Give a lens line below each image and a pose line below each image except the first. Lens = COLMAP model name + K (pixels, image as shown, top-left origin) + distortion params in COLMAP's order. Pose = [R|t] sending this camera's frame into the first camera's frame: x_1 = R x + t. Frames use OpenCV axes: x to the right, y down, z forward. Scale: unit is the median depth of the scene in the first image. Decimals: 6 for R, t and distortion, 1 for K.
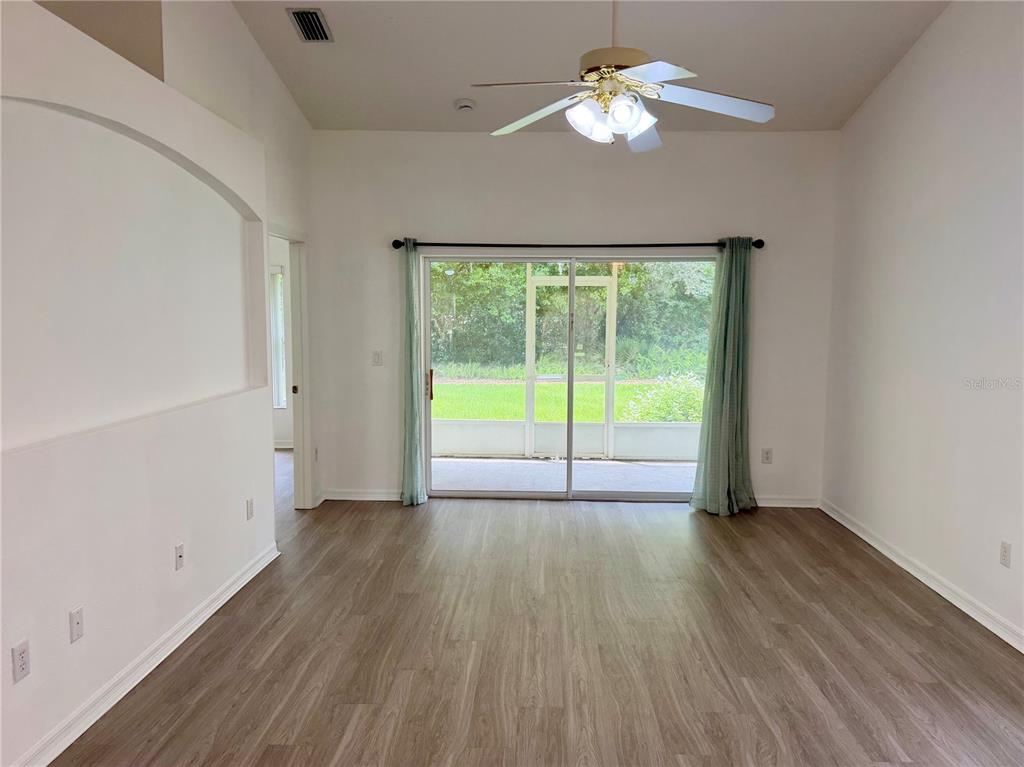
lens RADIAL K [[726.2, 0, 511.8], [0, 726.2, 382.9], [0, 0, 1]] dist [0.013300, -0.000106]
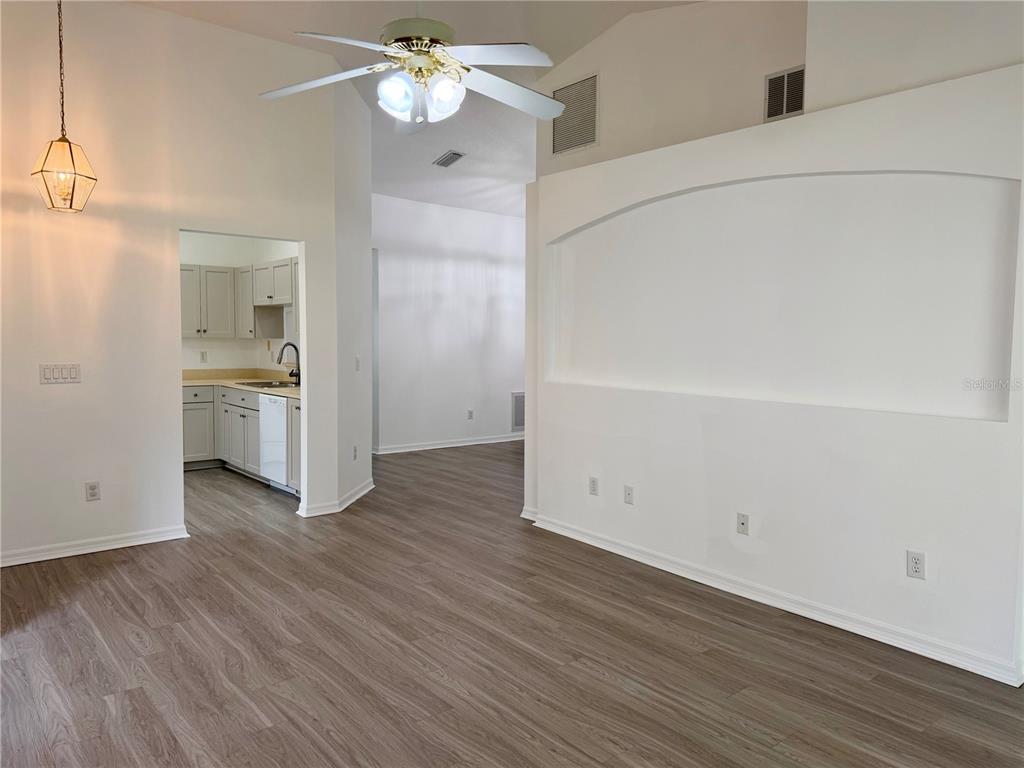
lens RADIAL K [[726.2, 0, 511.8], [0, 726.2, 384.0], [0, 0, 1]] dist [0.013300, -0.000106]
pose [[-0.729398, 0.036510, -0.683115, 0.719516], [-0.086762, 0.985574, 0.145316, -0.141593], [0.678566, 0.165261, -0.715707, 1.839103]]
